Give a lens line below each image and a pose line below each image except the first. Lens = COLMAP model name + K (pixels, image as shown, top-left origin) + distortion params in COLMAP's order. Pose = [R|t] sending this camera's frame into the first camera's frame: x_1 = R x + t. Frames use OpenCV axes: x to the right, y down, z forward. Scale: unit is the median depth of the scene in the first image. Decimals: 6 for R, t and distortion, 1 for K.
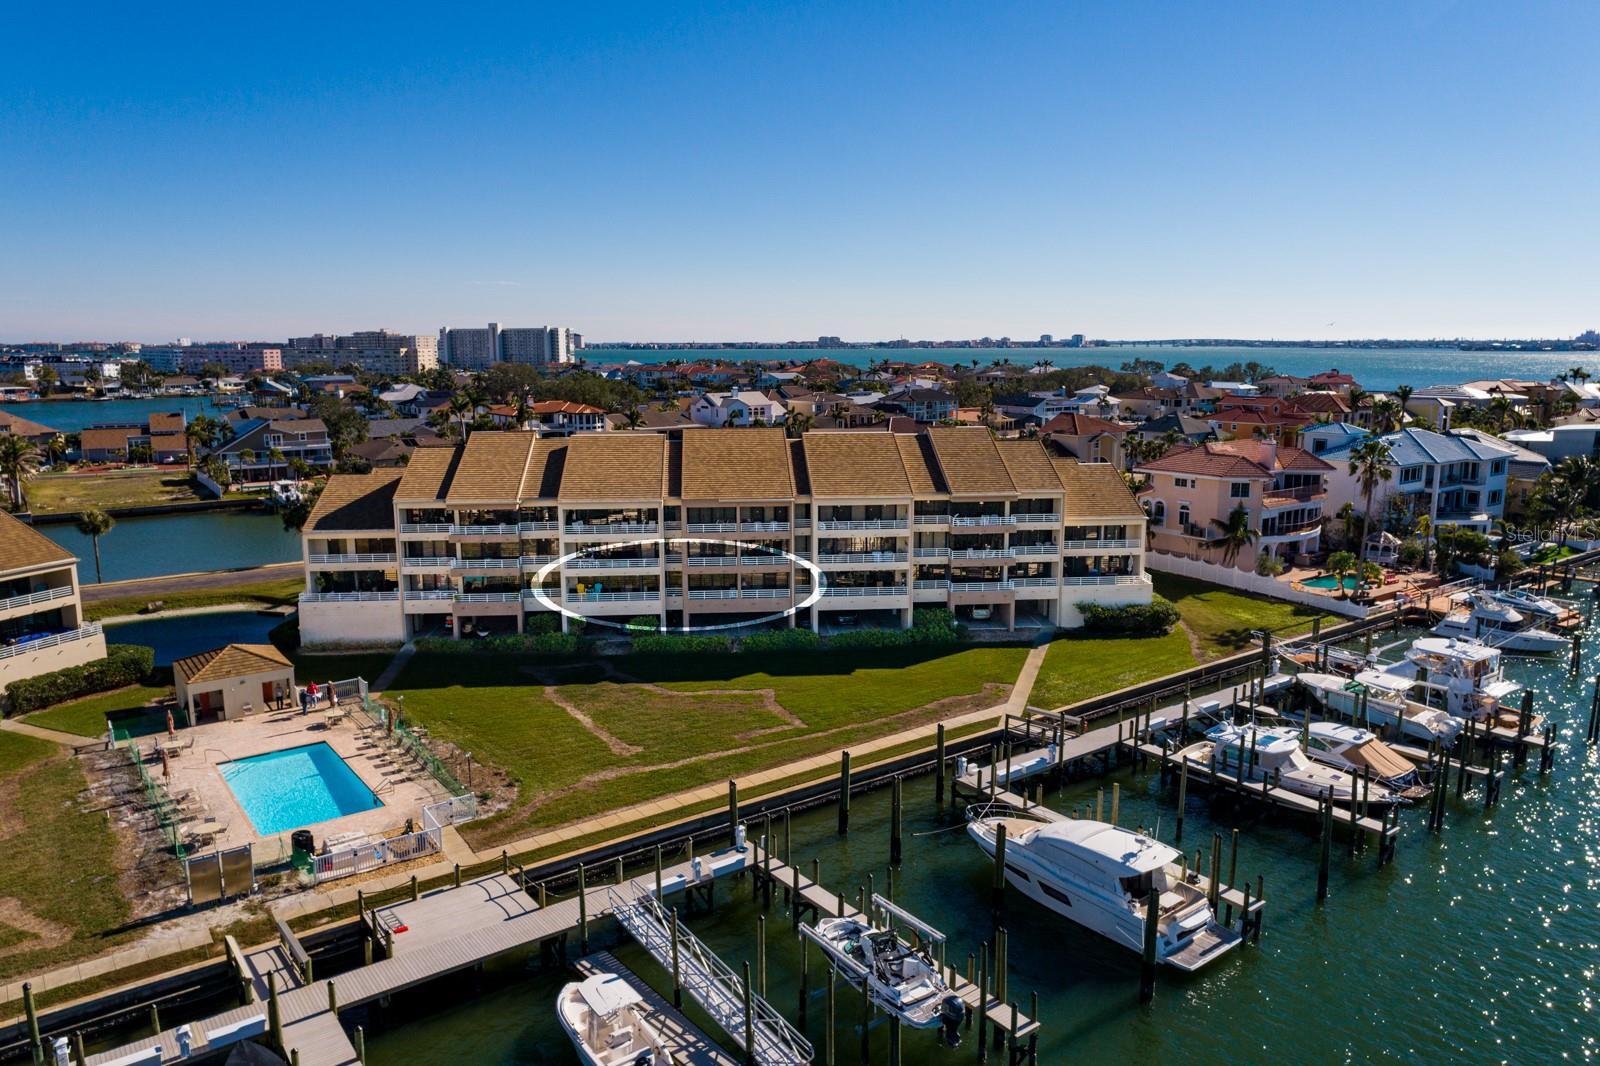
lens RADIAL K [[1112.5, 0, 800.0], [0, 1112.5, 533.0], [0, 0, 1]] dist [-0.002485, 0.008759]
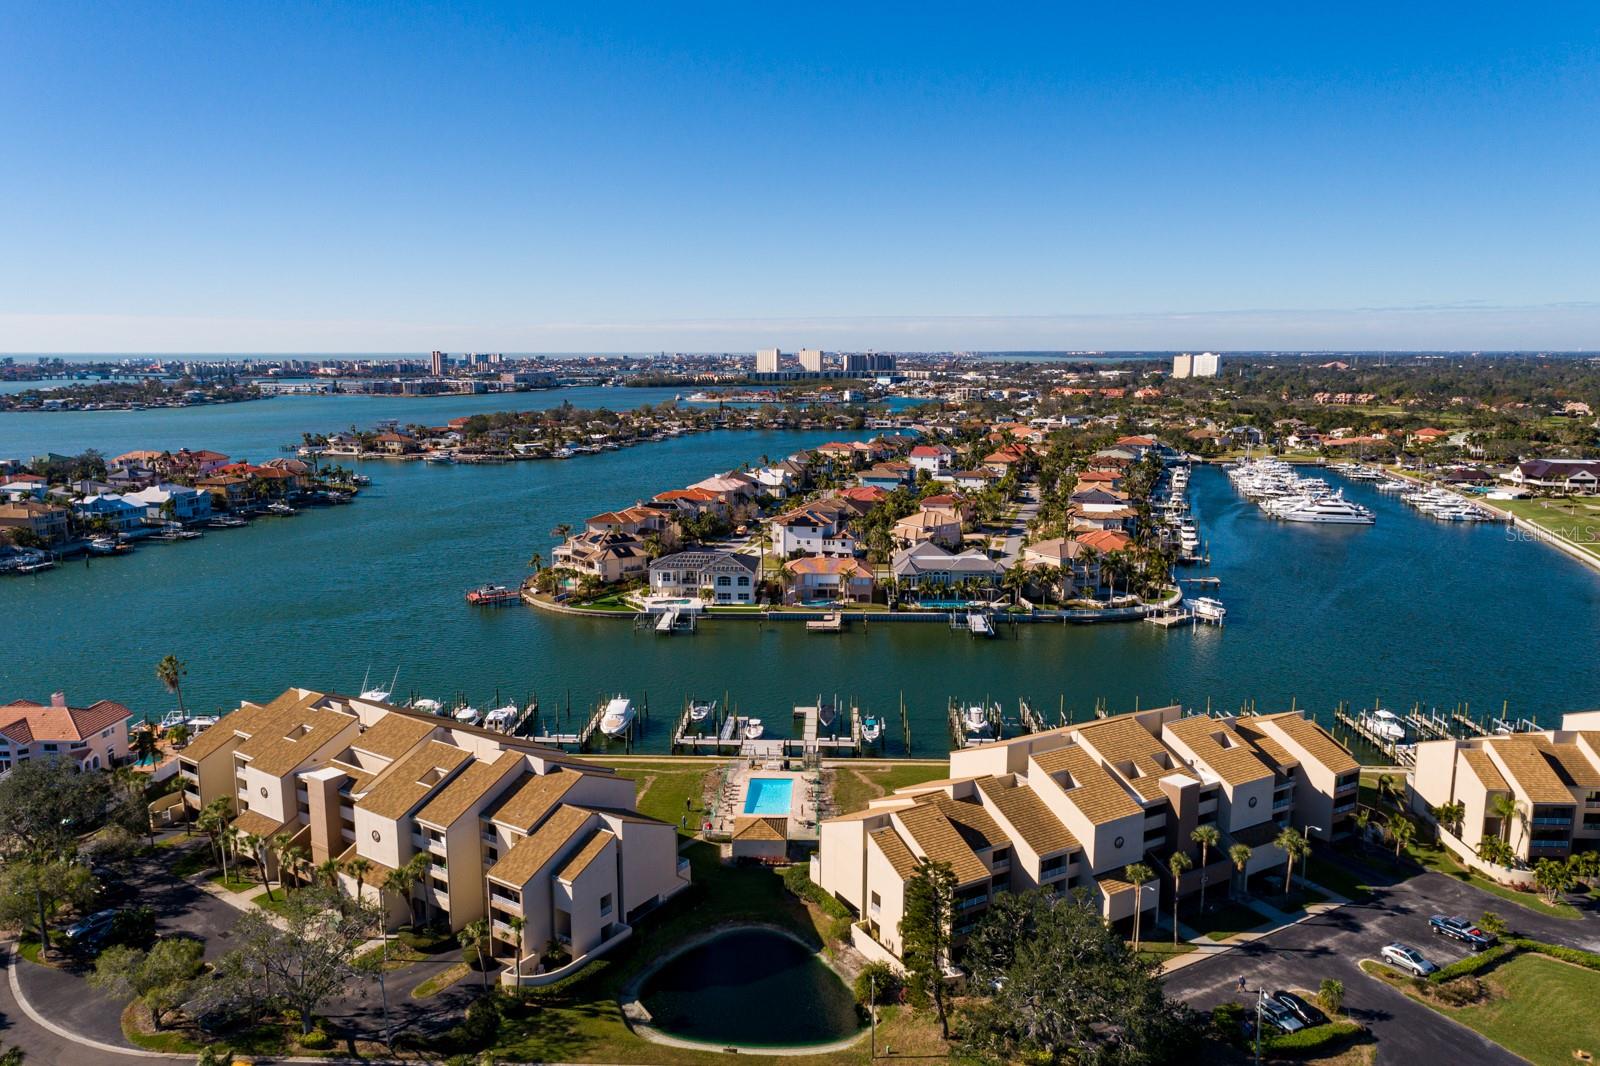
lens RADIAL K [[1119.6, 0, 800.0], [0, 1119.6, 533.0], [0, 0, 1]] dist [-0.001945, 0.012117]
pose [[-0.778611, -0.098578, 0.619716, -1.324767], [0.109286, 0.951188, 0.288612, -0.690856], [-0.617917, 0.292443, -0.729833, 1.733397]]
